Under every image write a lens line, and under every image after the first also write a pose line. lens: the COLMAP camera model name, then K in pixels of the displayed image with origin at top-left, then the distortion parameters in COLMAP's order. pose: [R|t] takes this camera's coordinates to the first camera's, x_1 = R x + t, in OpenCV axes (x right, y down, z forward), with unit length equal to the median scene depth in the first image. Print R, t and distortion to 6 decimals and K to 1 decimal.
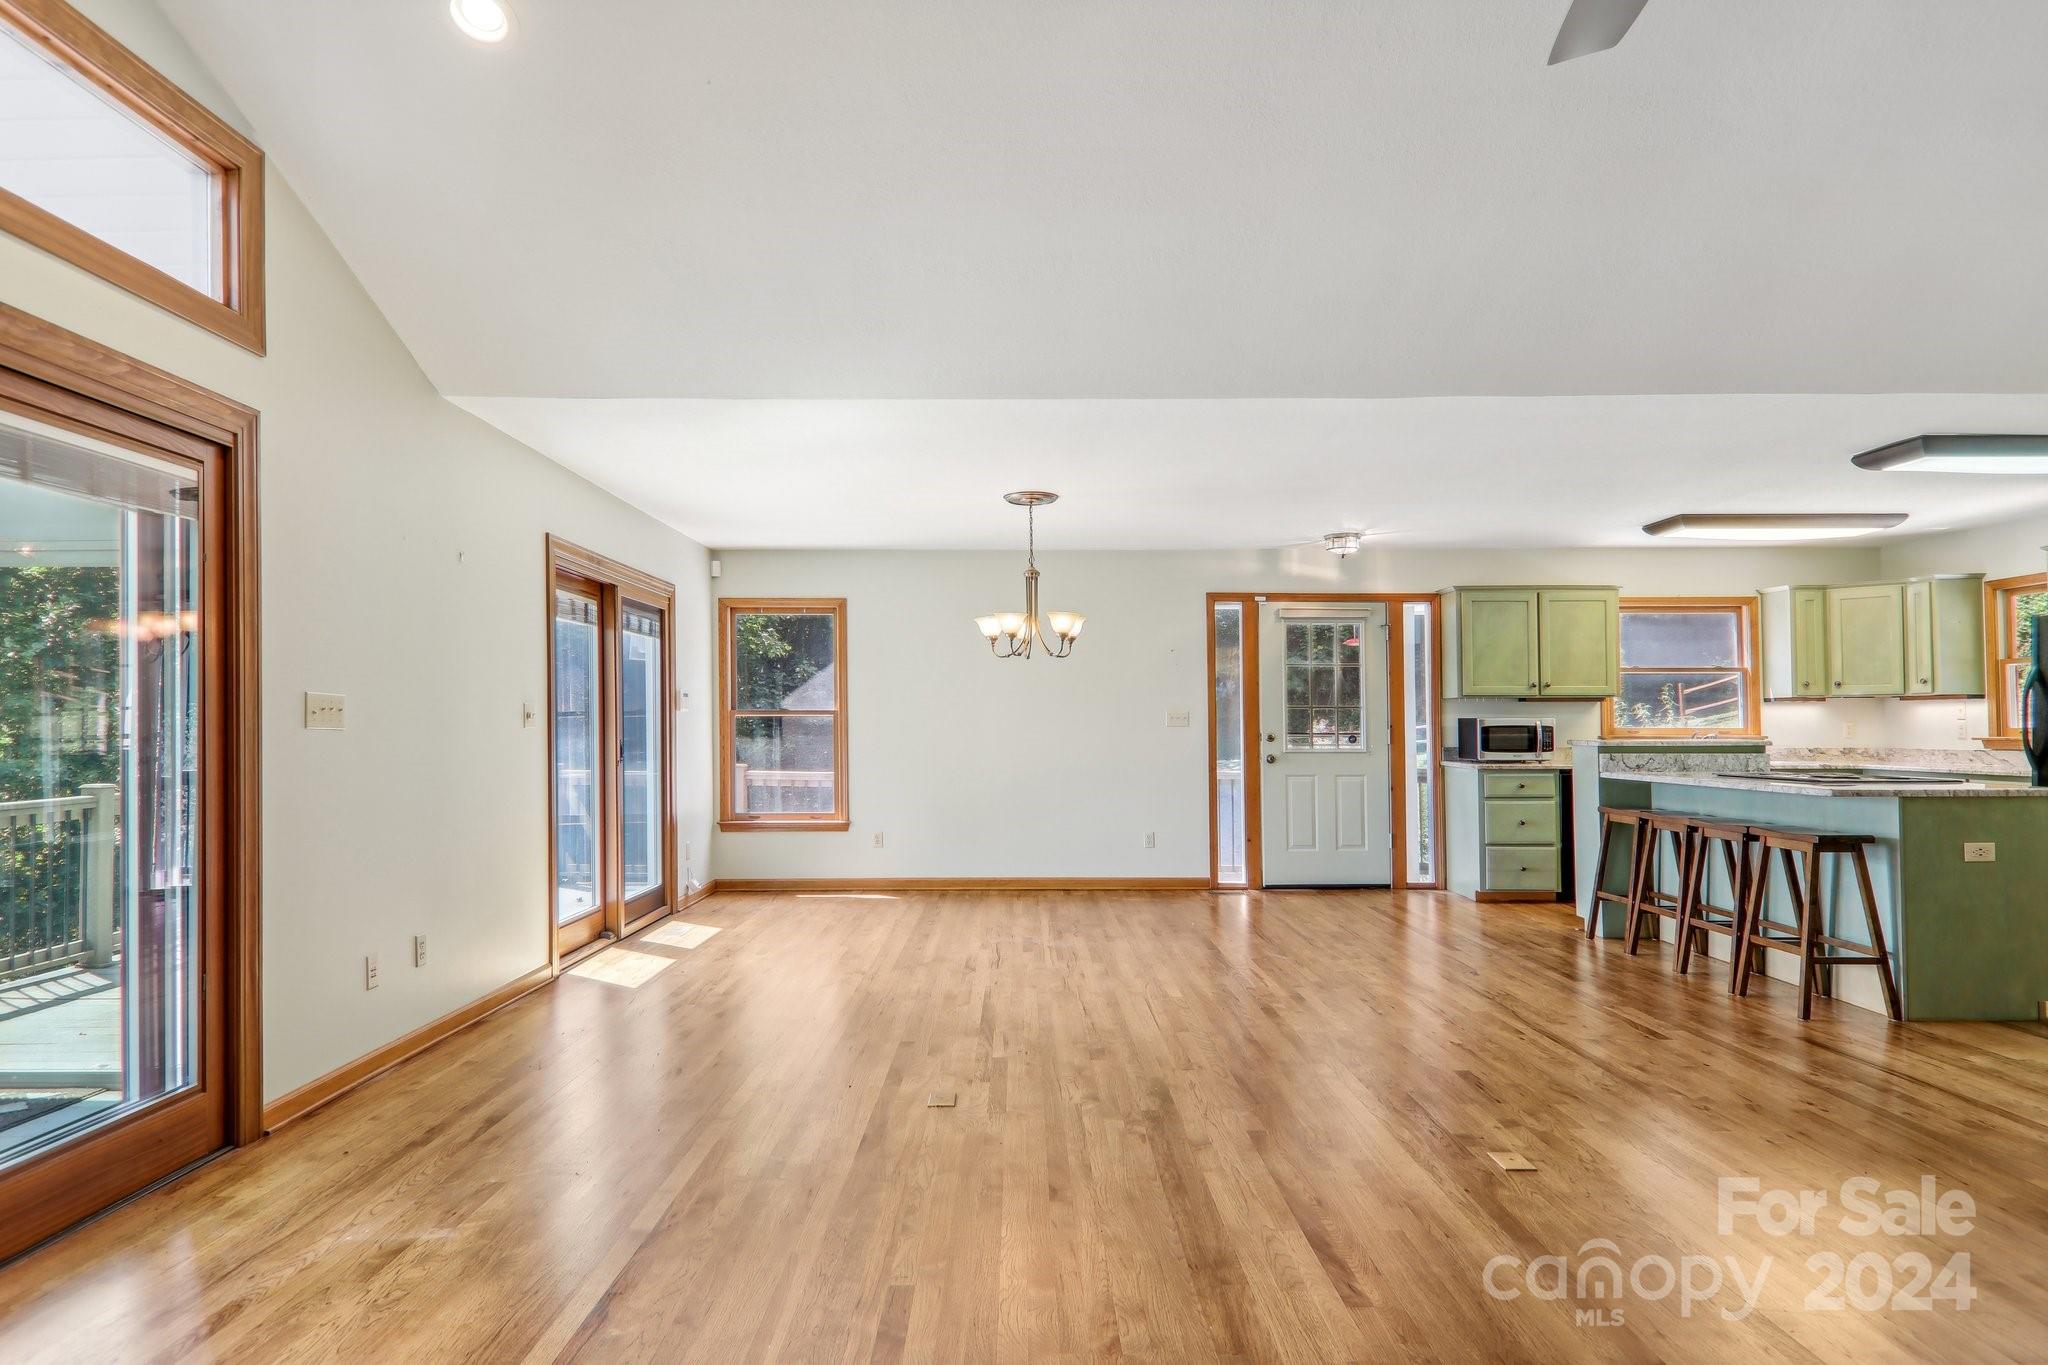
lens RADIAL K [[1158.7, 0, 1022.7], [0, 1158.7, 726.8], [0, 0, 1]] dist [0.042289, -0.033799]
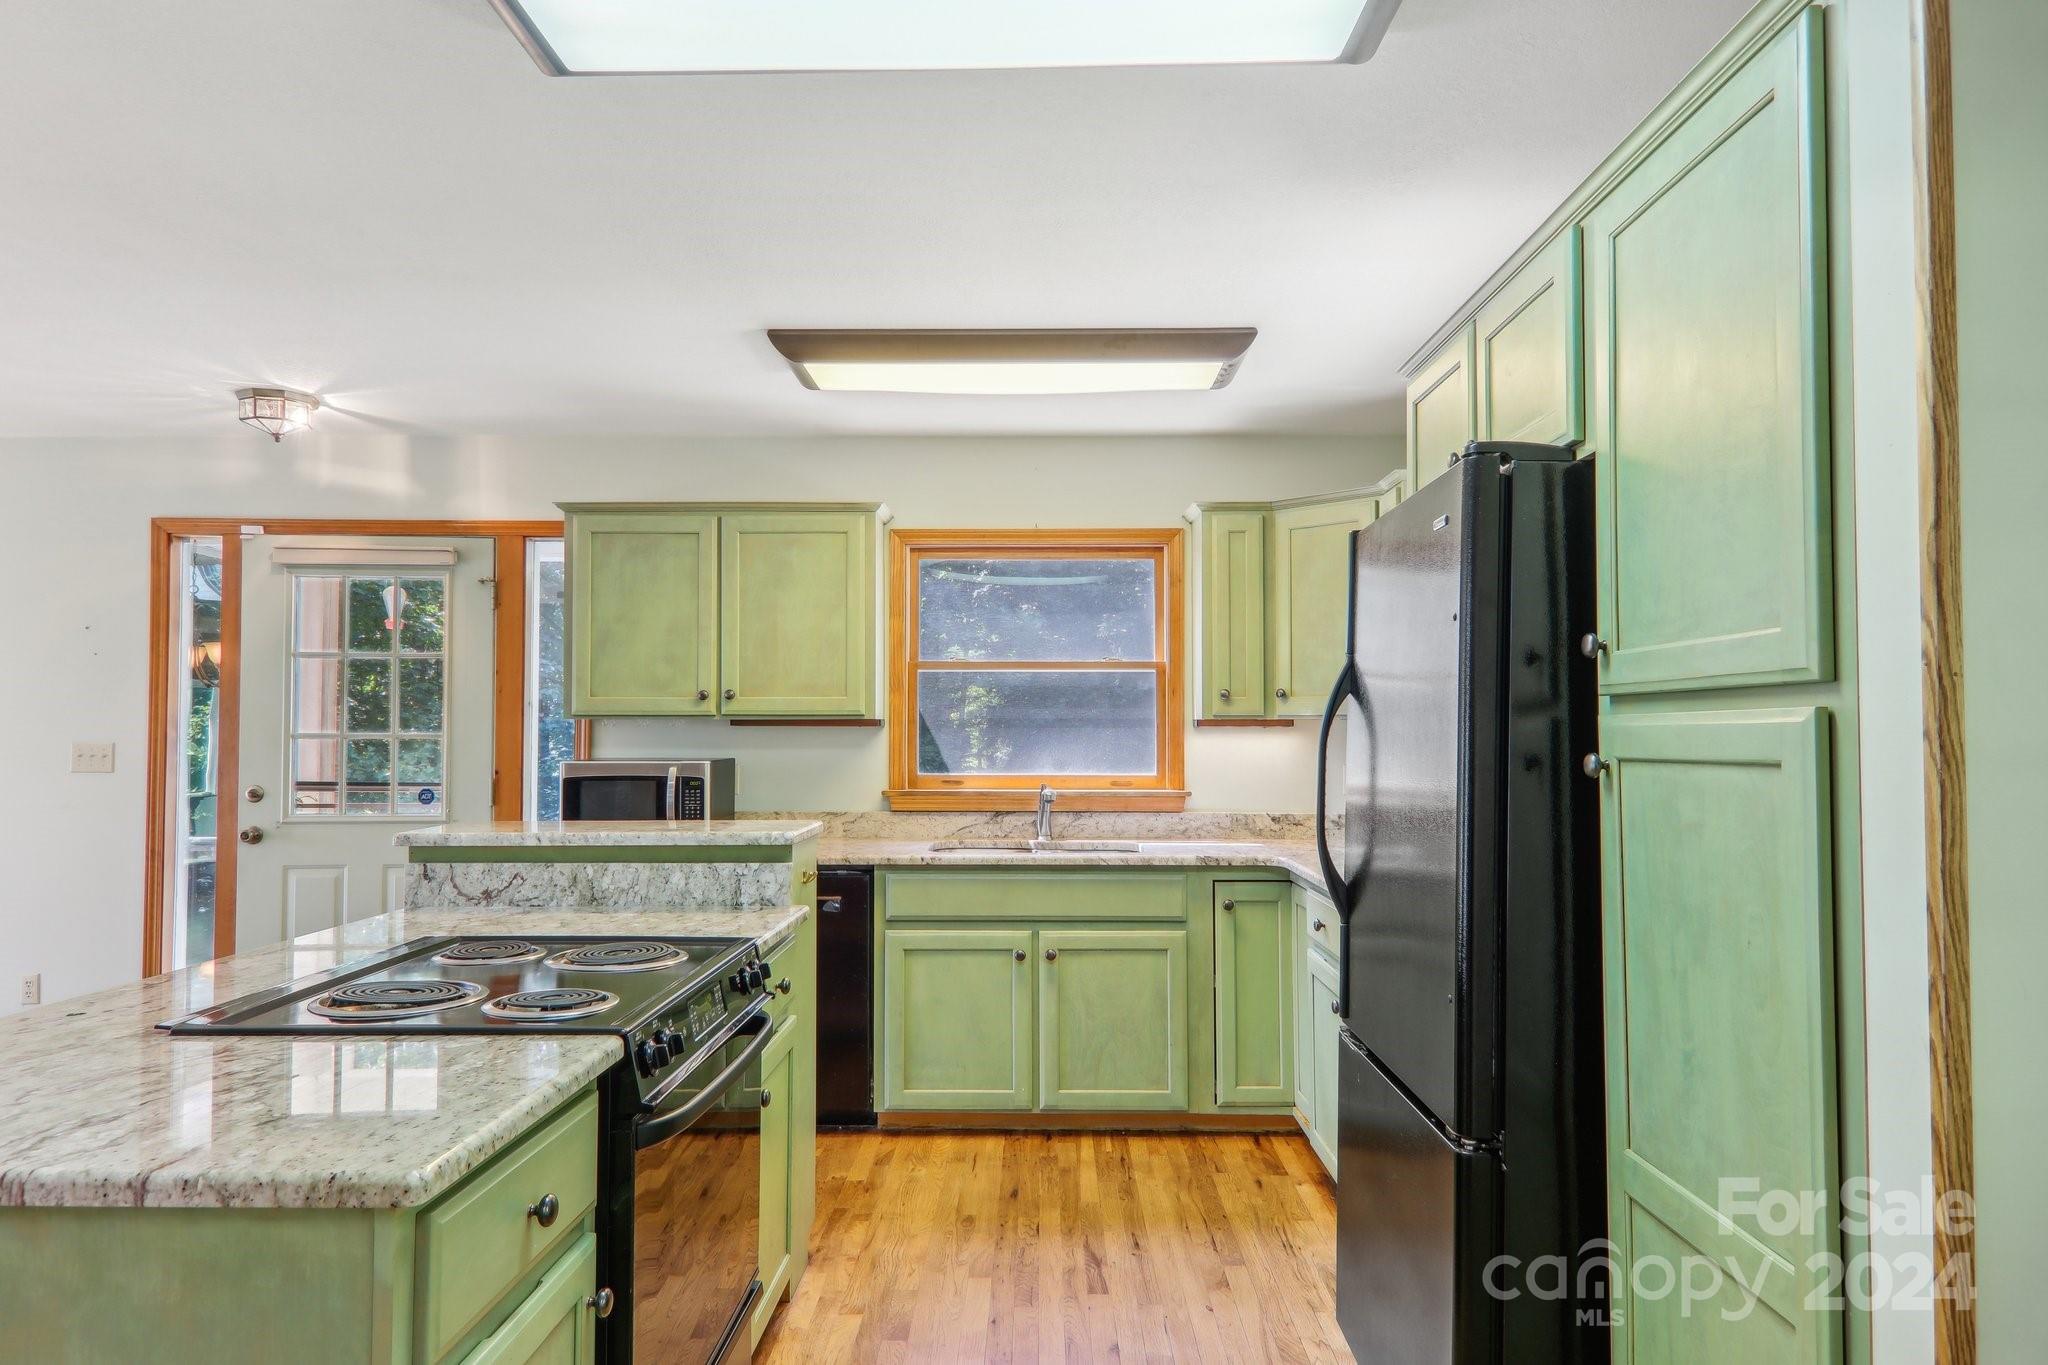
lens RADIAL K [[1322.2, 0, 1024.0], [0, 1322.2, 682.5], [0, 0, 1]] dist [-0.000159, -0.001167]
pose [[0.999992, 0.000773, -0.004012, 0.570874], [-0.000918, 0.999337, -0.036385, -0.019793], [0.003981, 0.036389, 0.999330, 0.414532]]
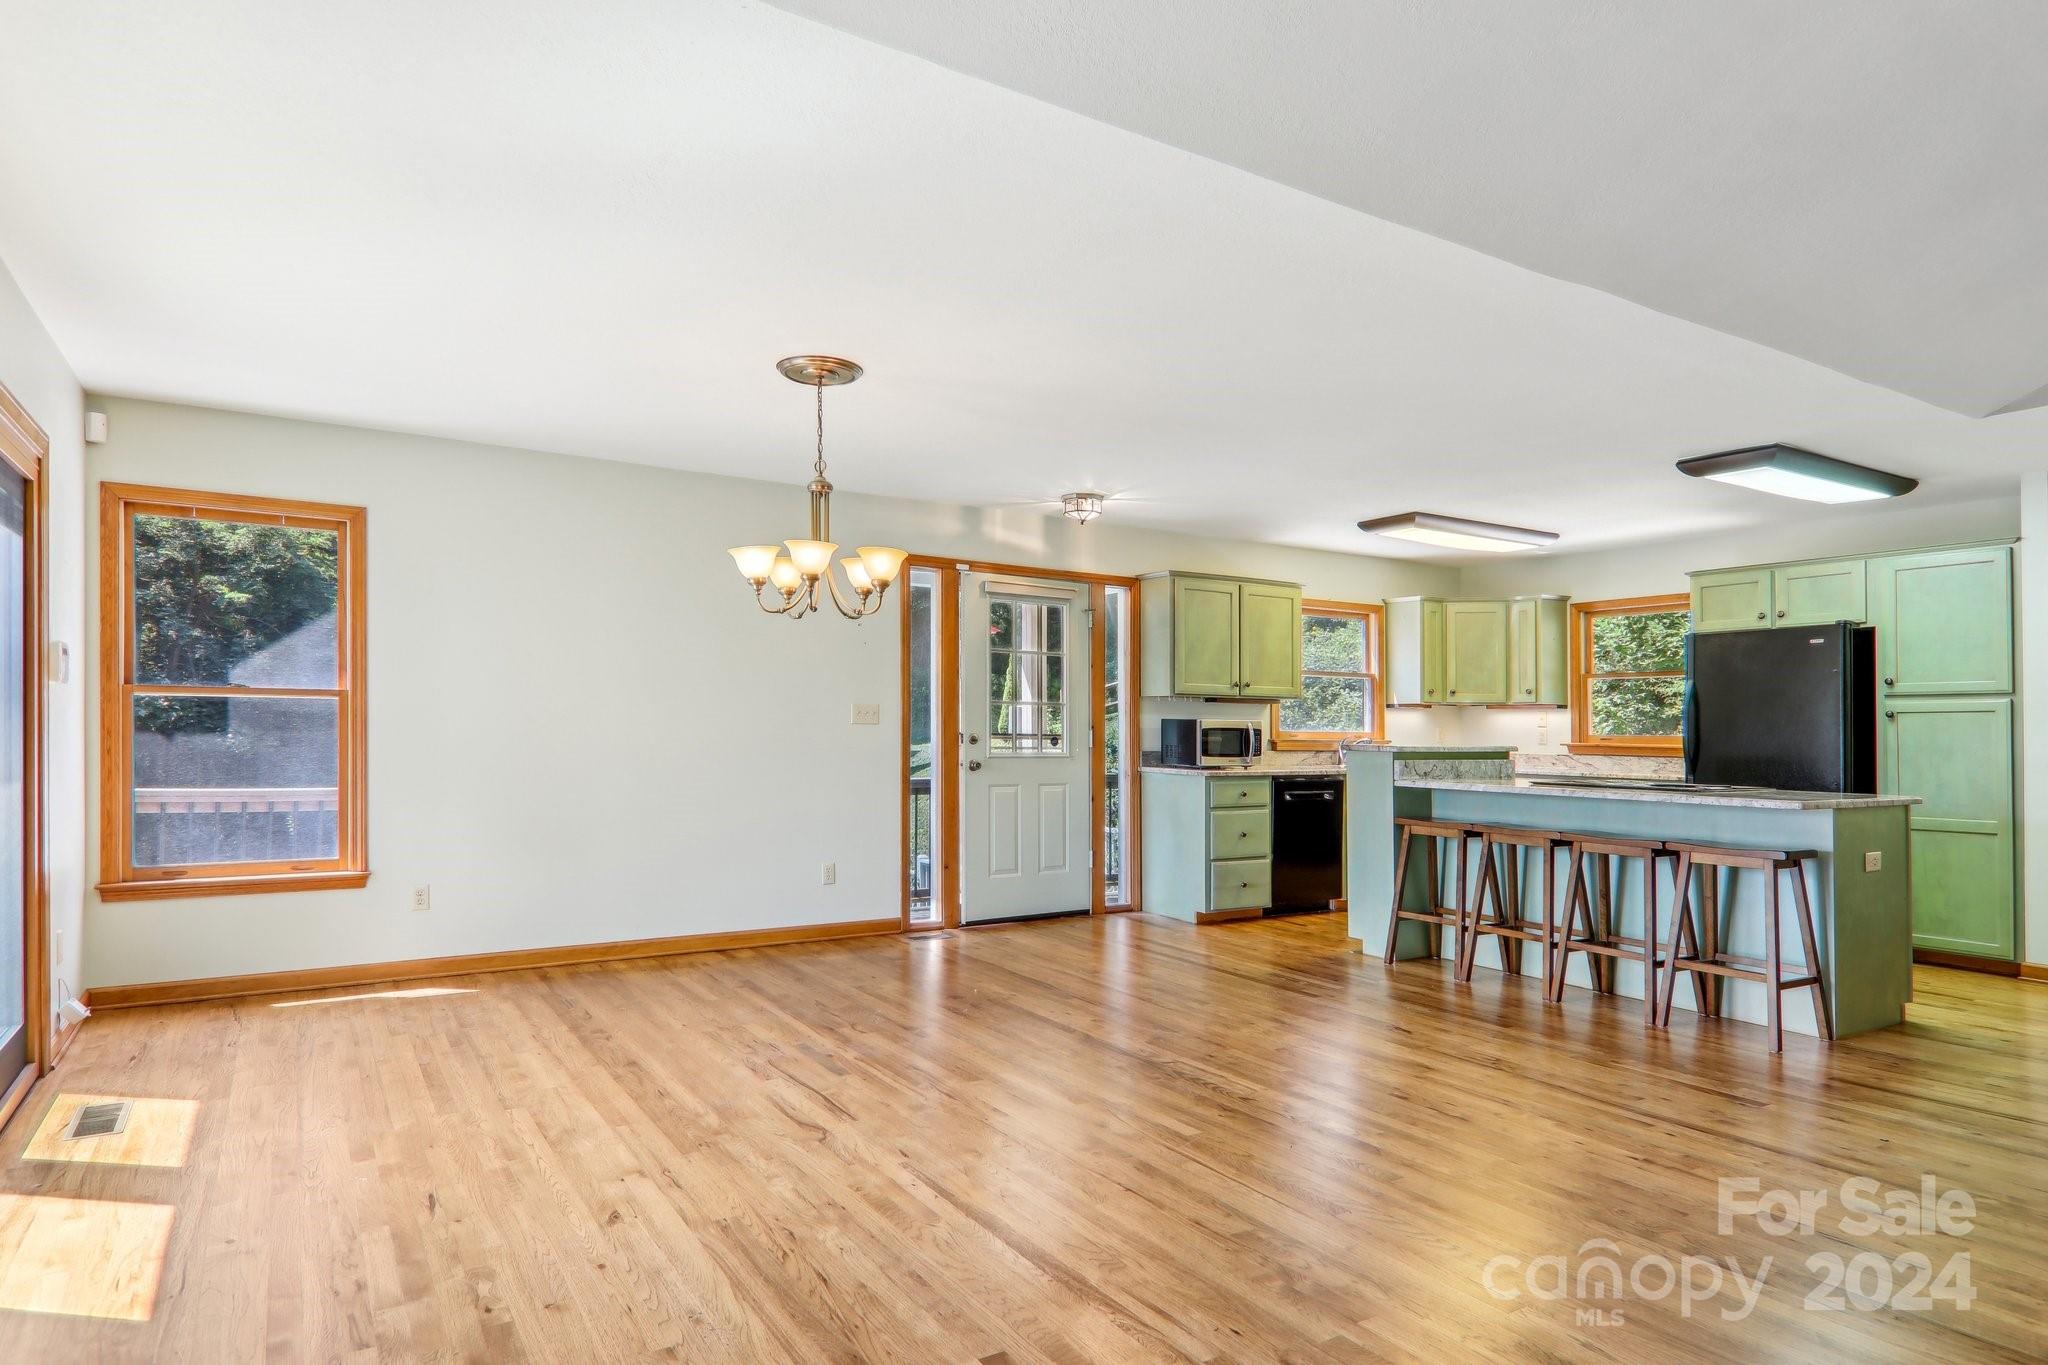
lens RADIAL K [[1158.7, 0, 1022.7], [0, 1158.7, 726.8], [0, 0, 1]] dist [0.042289, -0.033799]
pose [[0.851221, 0.012045, 0.524669, -0.184742], [-0.012727, 0.999916, -0.002306, 0.002209], [-0.524652, -0.004714, 0.851303, 0.300252]]
